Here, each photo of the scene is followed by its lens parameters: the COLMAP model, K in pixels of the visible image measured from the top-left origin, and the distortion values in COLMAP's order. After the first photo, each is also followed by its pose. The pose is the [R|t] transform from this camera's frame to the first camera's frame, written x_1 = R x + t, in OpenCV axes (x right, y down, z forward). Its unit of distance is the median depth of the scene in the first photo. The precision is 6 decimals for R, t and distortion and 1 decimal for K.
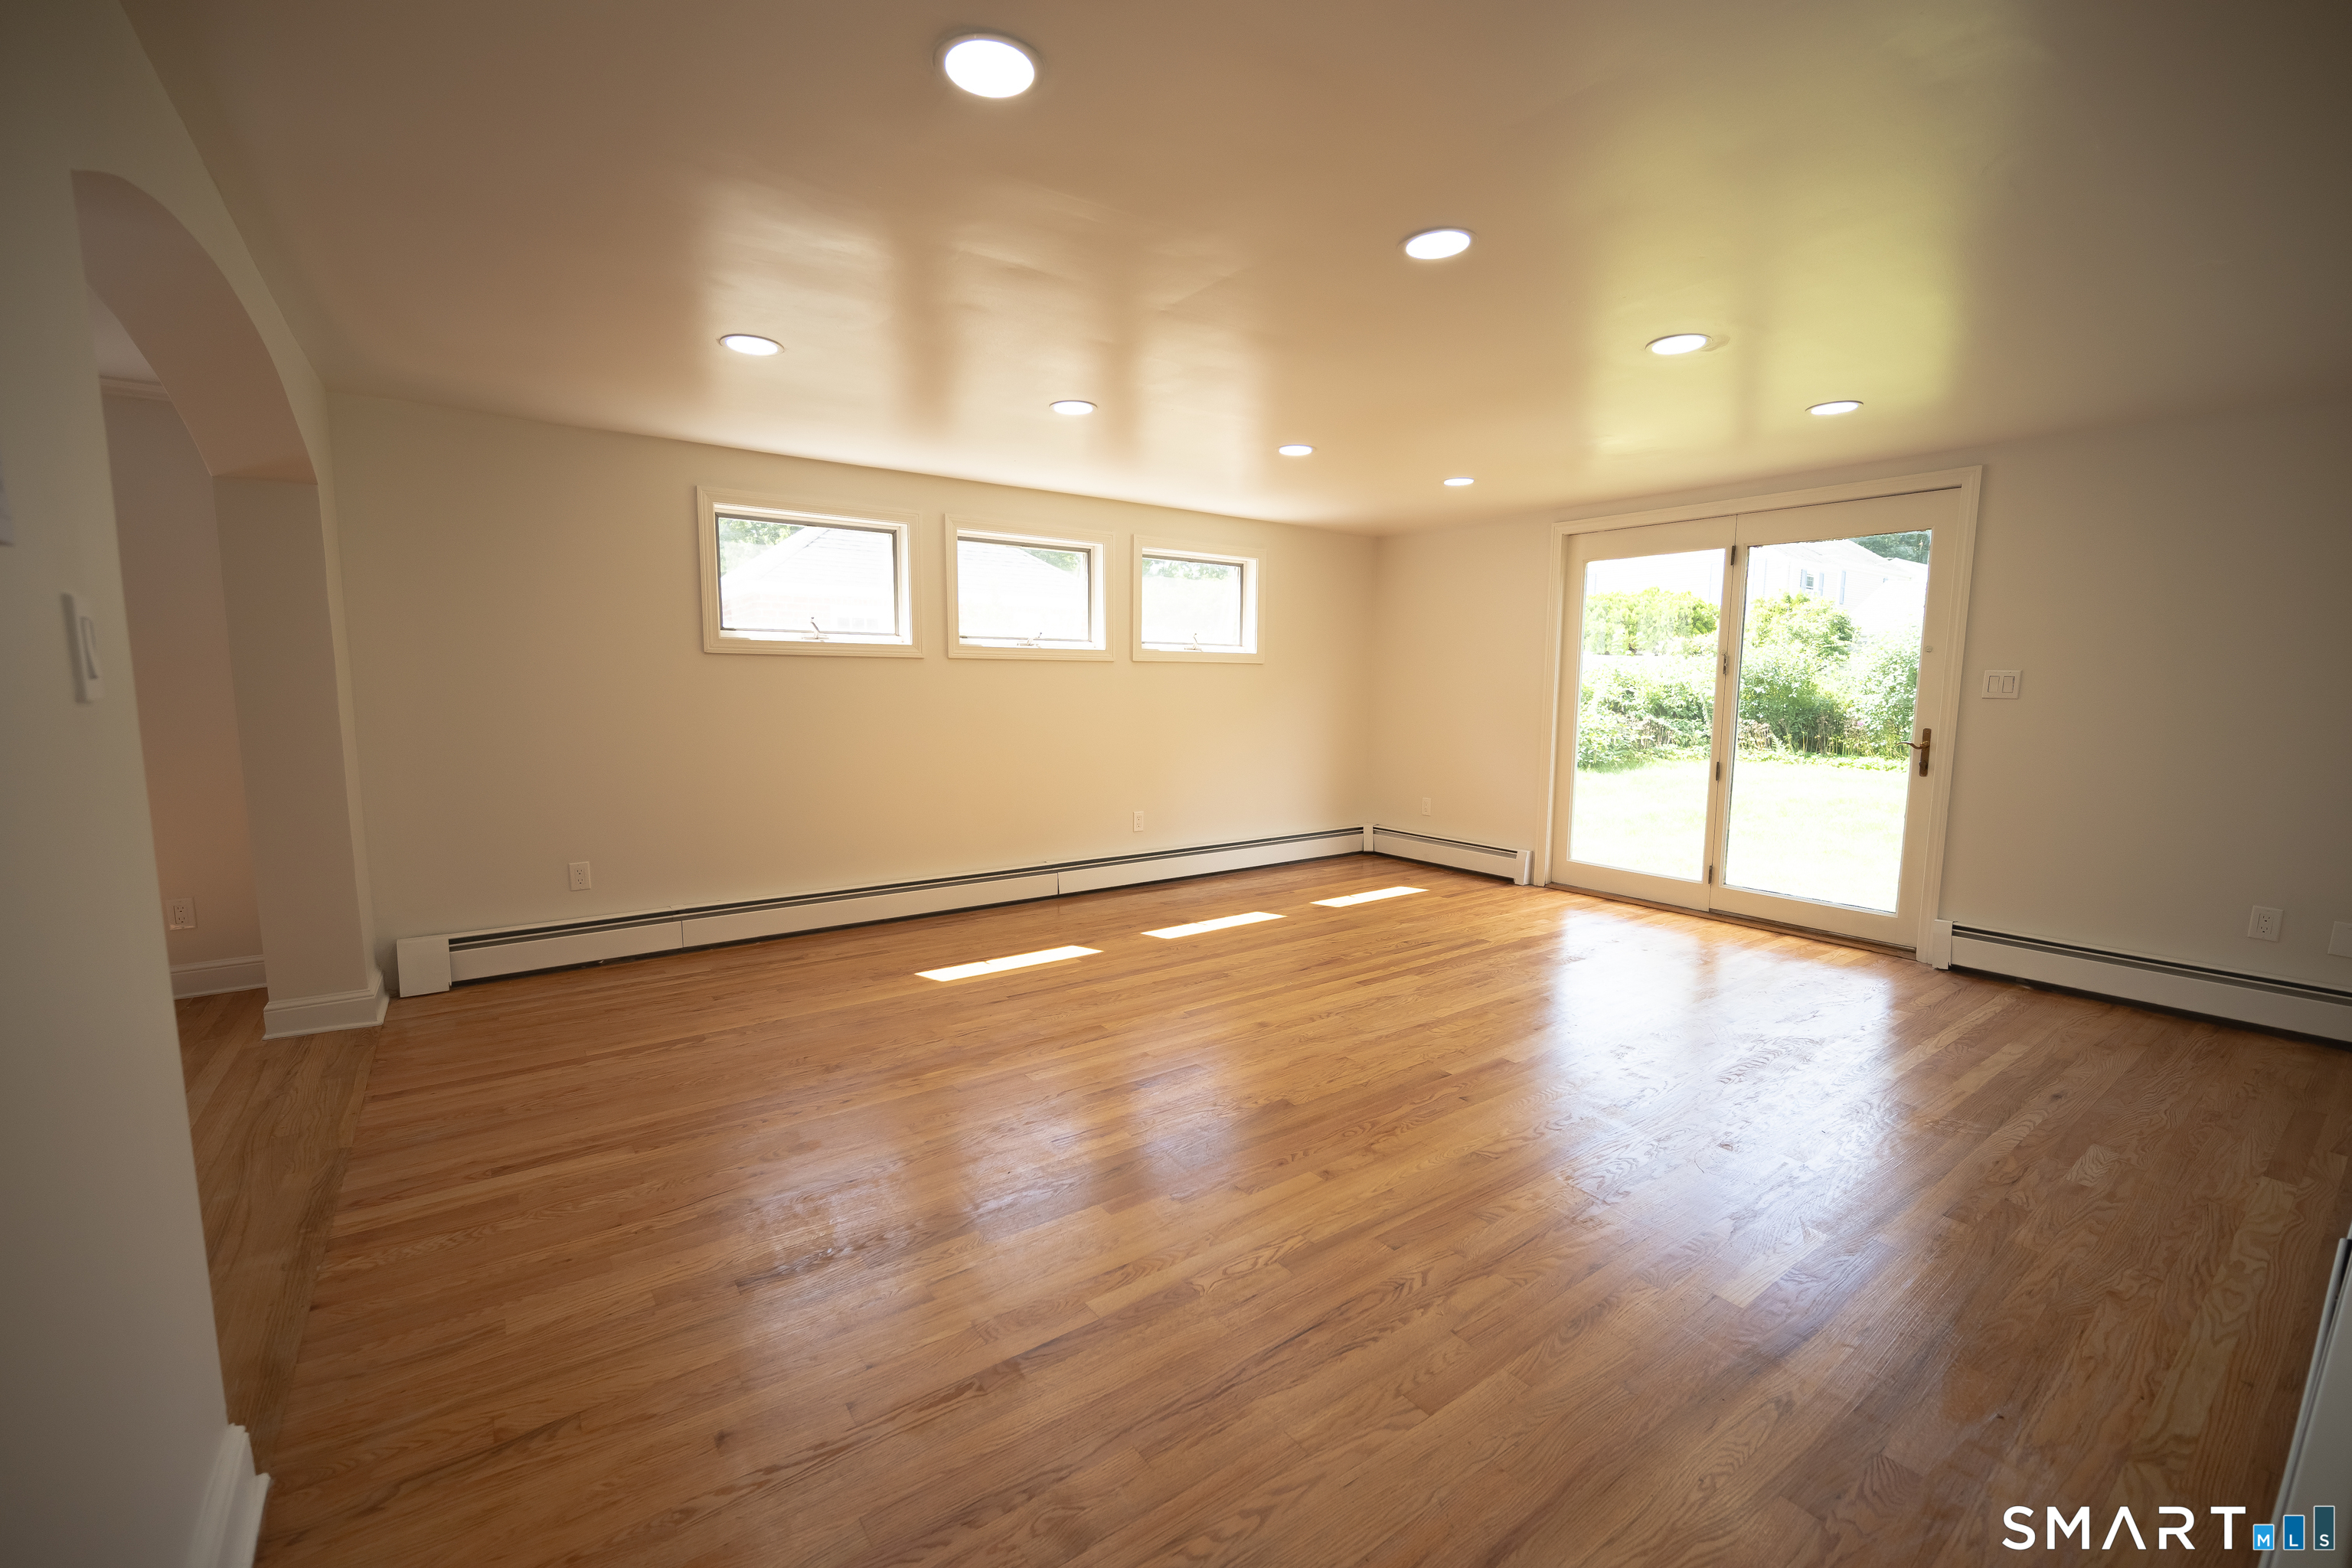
lens RADIAL K [[976.8, 0, 1179.1], [0, 976.8, 791.9], [0, 0, 1]] dist [-0.003821, -0.000139]
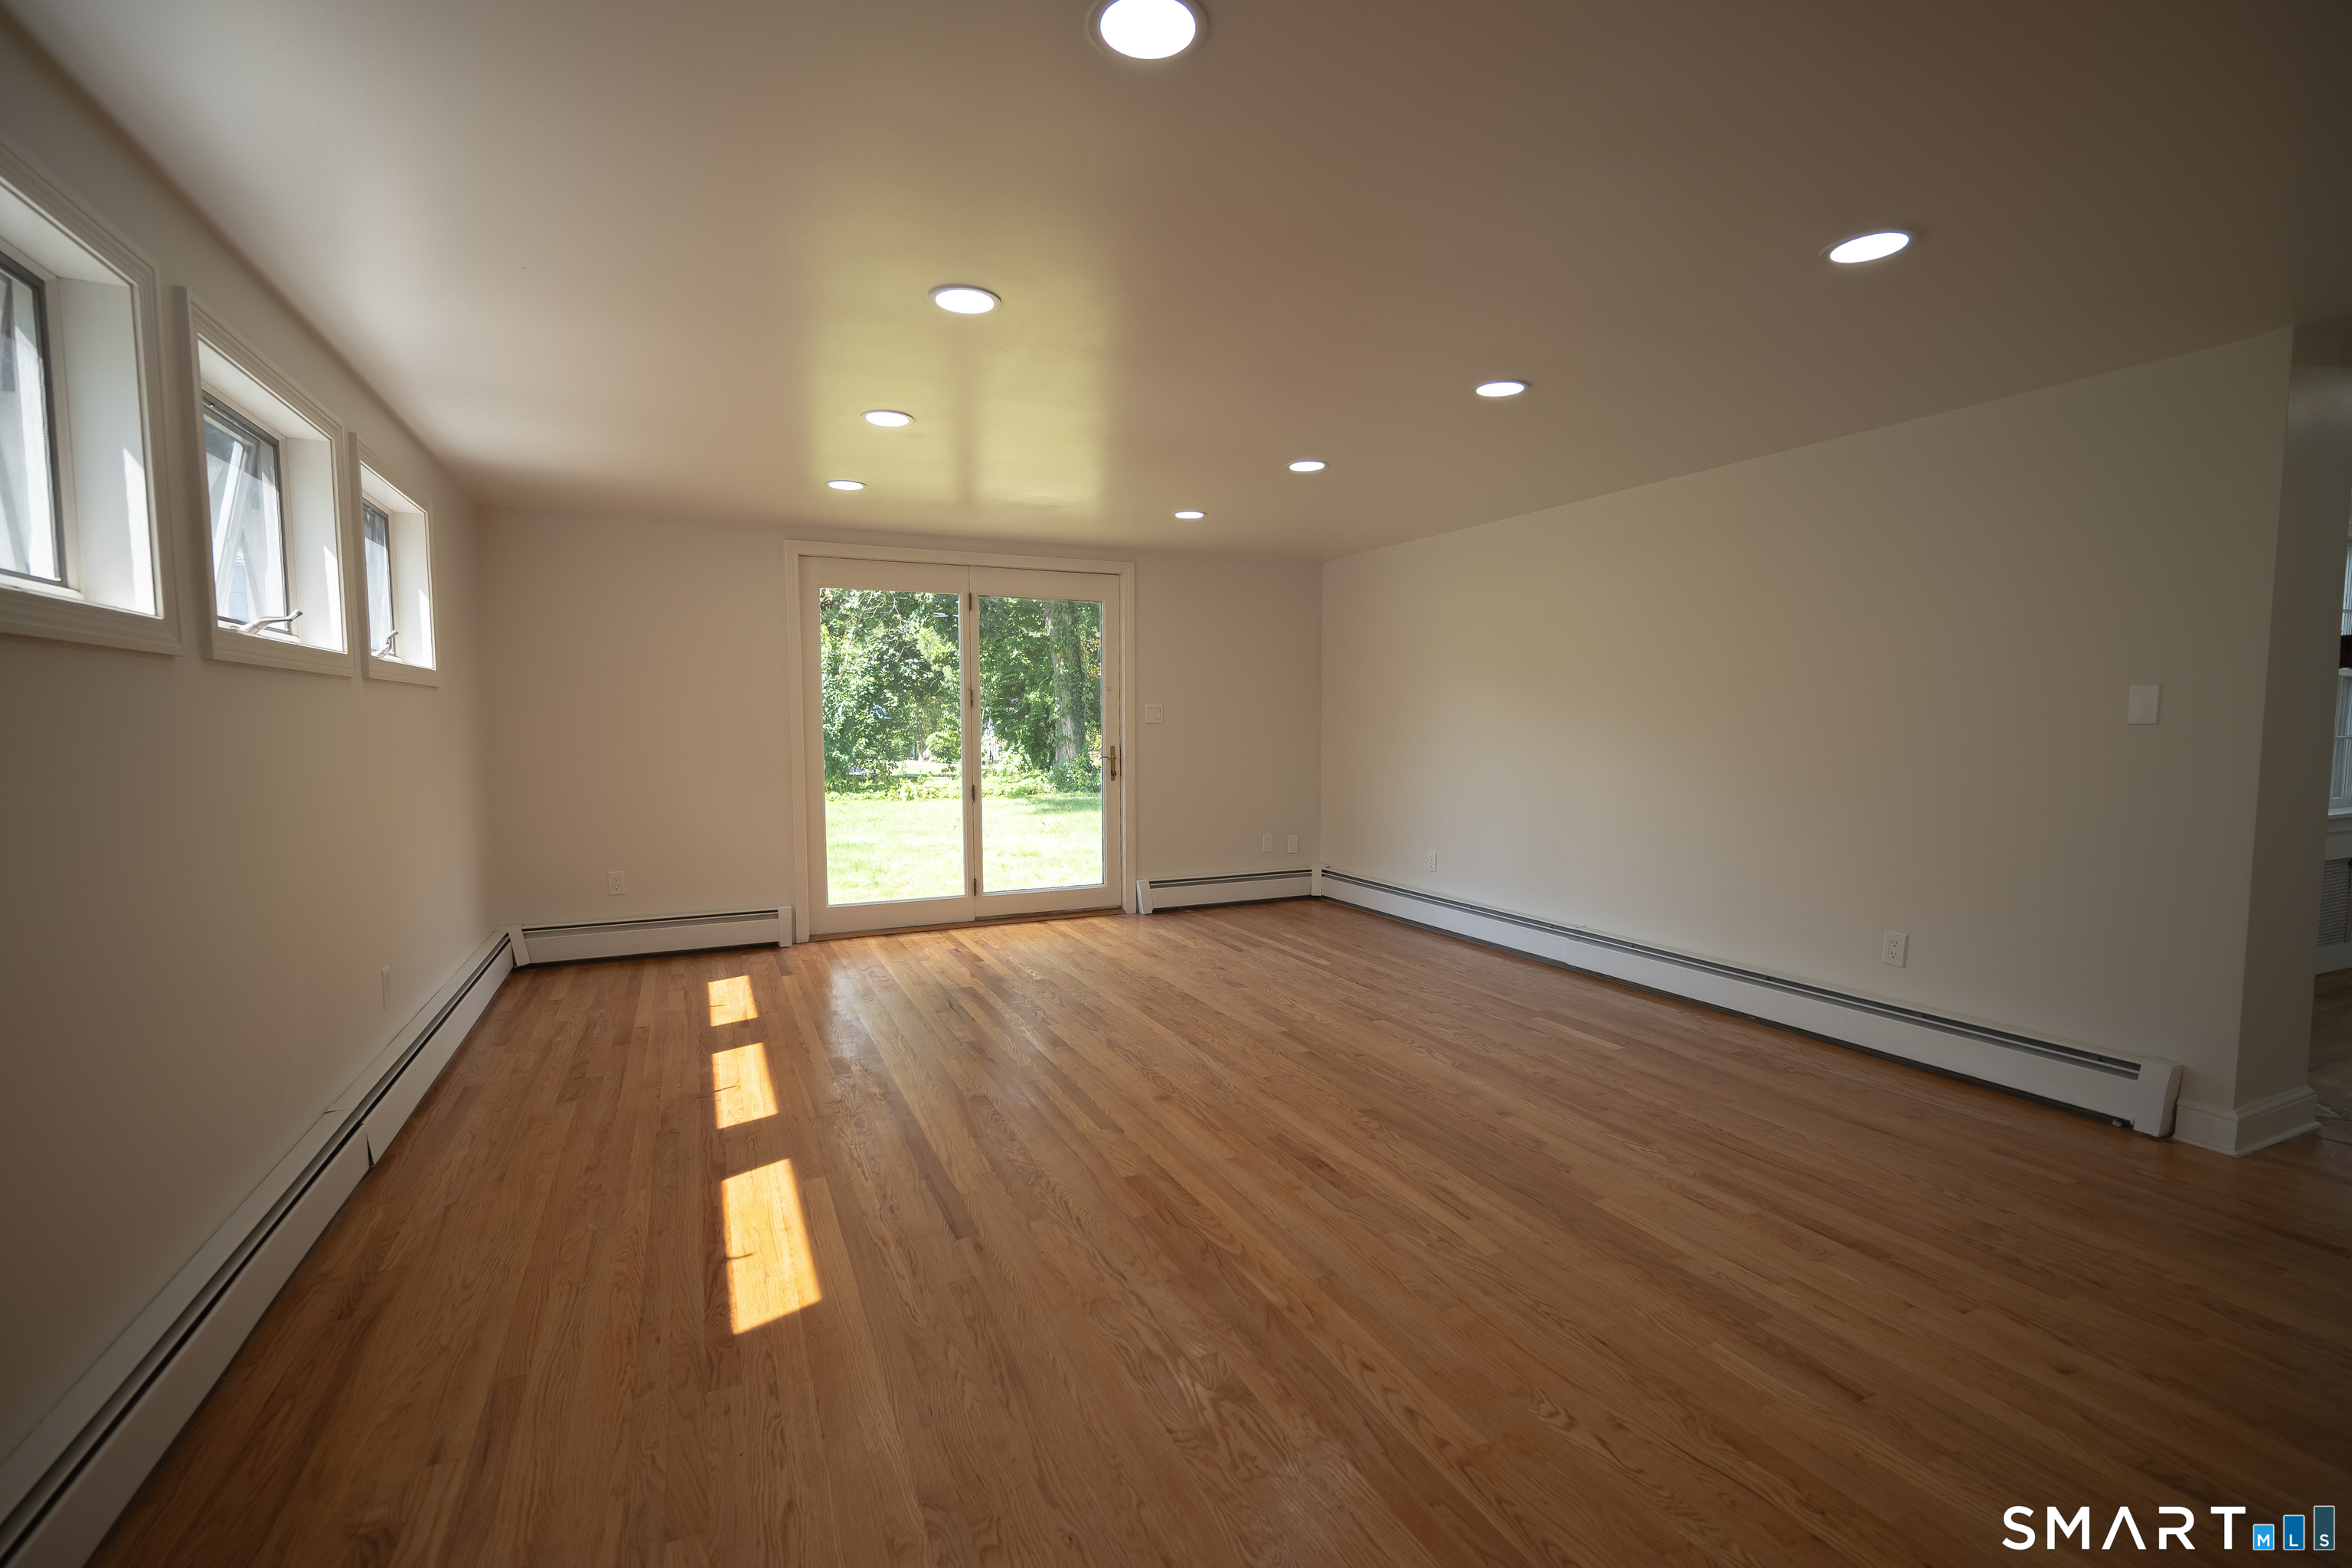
lens RADIAL K [[1050.8, 0, 1174.2], [0, 1050.8, 788.9], [0, 0, 1]] dist [-0.003538, -0.000201]
pose [[0.188042, -0.075961, 0.979219, -0.747663], [0.120243, 0.991285, 0.053807, -0.080676], [-0.974773, 0.107626, 0.195537, 0.704498]]
